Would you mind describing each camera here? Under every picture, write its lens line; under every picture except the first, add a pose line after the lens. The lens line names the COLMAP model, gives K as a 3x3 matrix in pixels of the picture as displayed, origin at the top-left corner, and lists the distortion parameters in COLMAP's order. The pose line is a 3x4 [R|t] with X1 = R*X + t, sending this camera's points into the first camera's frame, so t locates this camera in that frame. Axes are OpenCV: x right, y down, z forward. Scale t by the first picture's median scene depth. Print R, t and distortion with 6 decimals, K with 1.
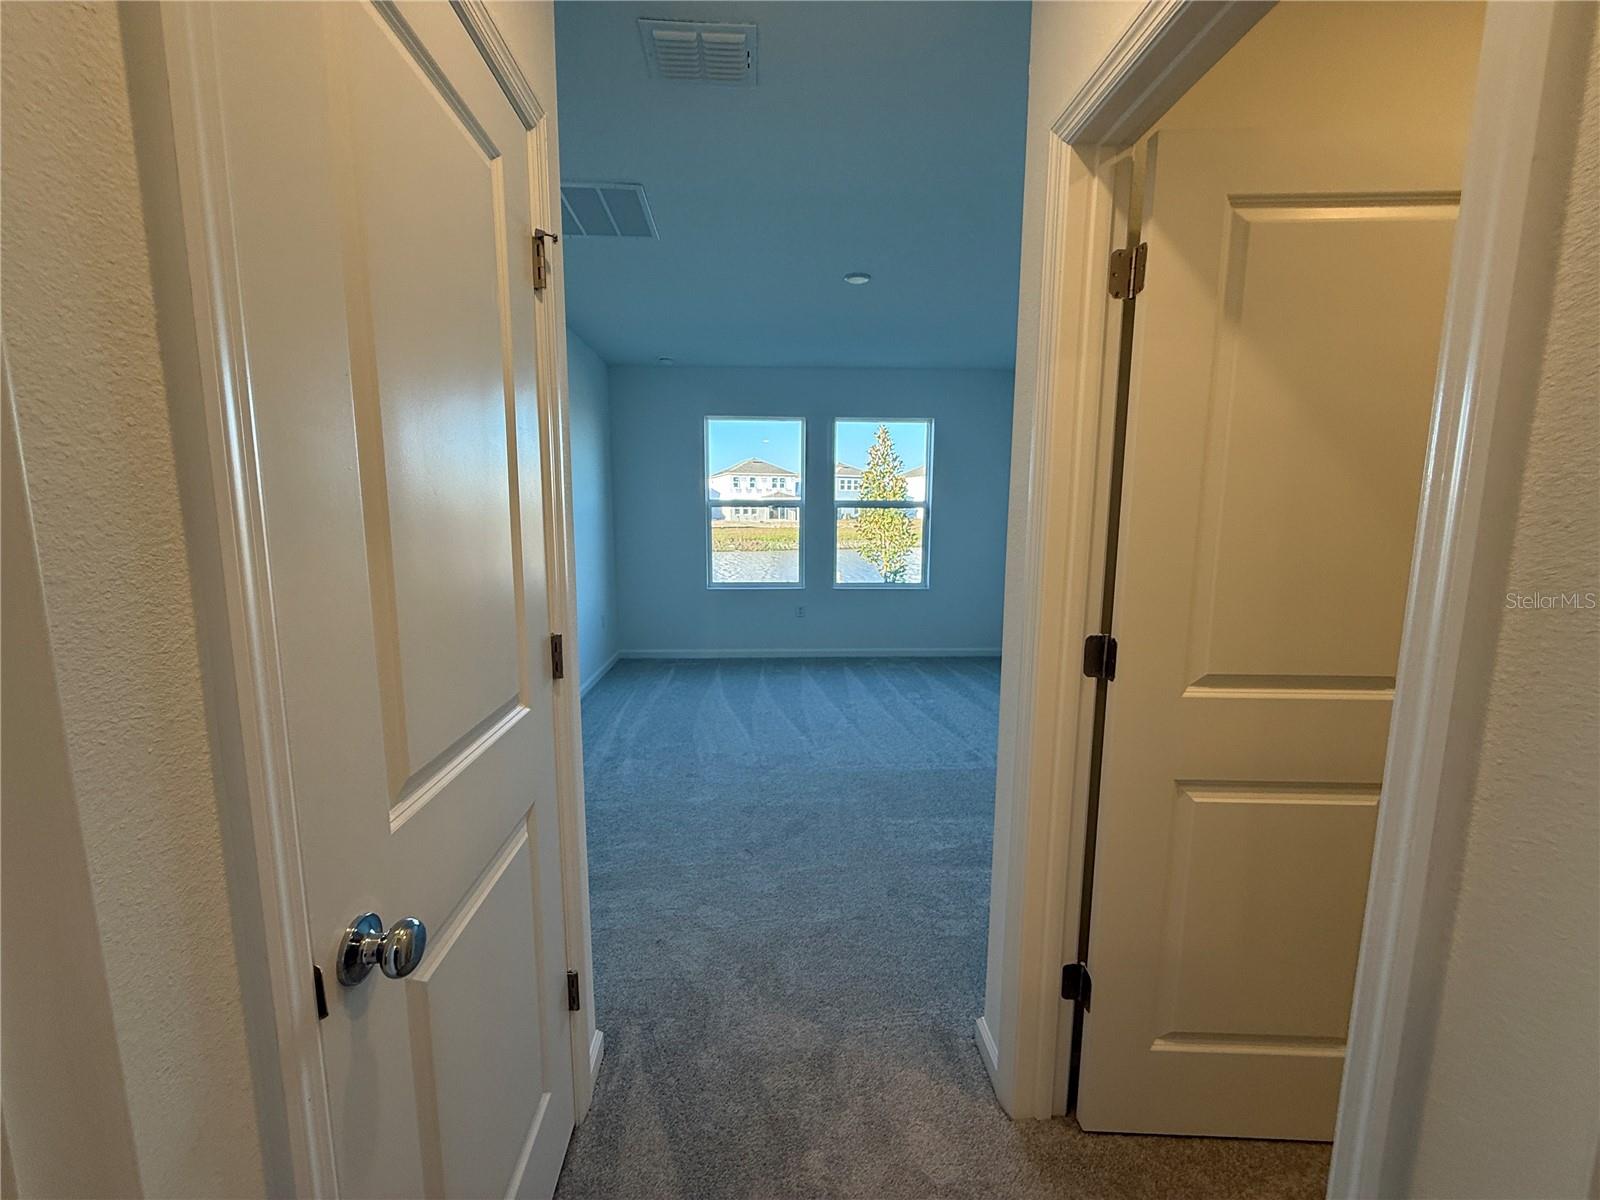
lens RADIAL K [[635.0, 0, 802.2], [0, 635.0, 600.0], [0, 0, 1]] dist [0.001010, -0.000130]
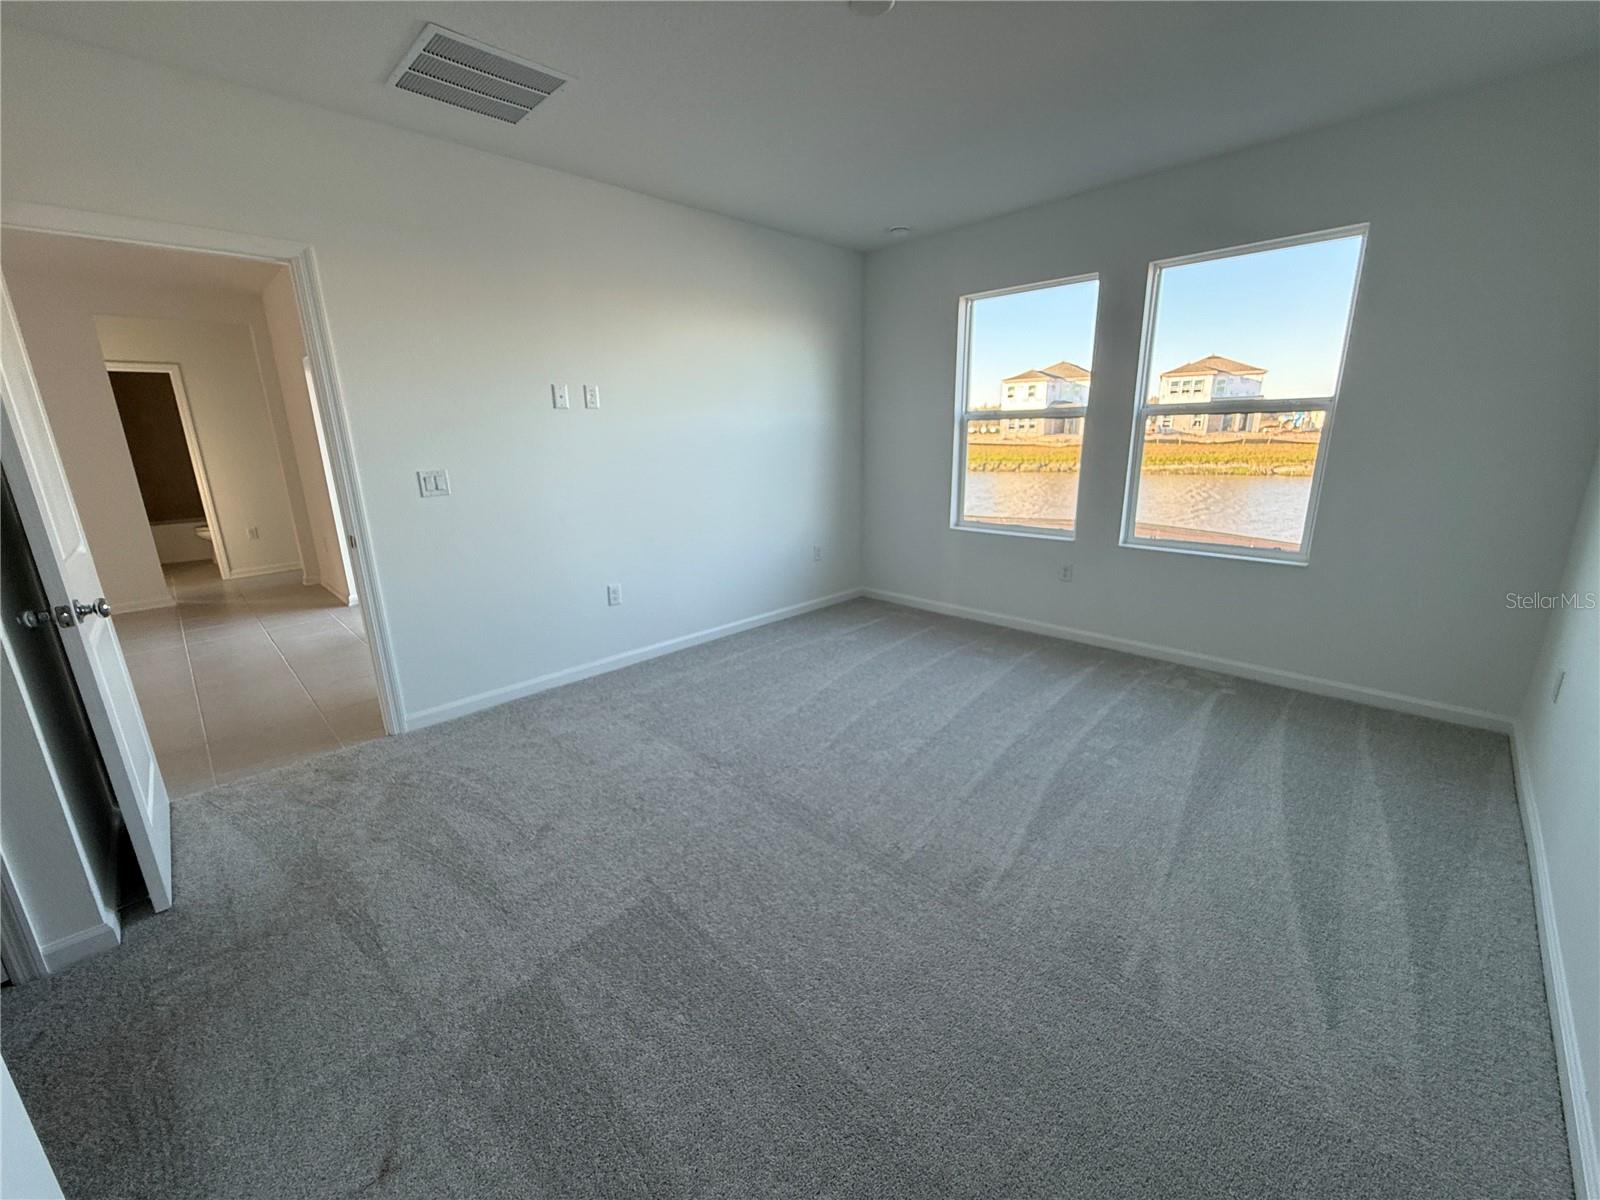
lens RADIAL K [[635.0, 0, 806.9], [0, 635.0, 598.4], [0, 0, 1]] dist [0.001010, -0.000130]
pose [[0.664120, 0.173271, -0.727270, 0.319150], [-0.081197, 0.983735, 0.160226, -0.042368], [0.743204, -0.047357, 0.667387, 0.328631]]
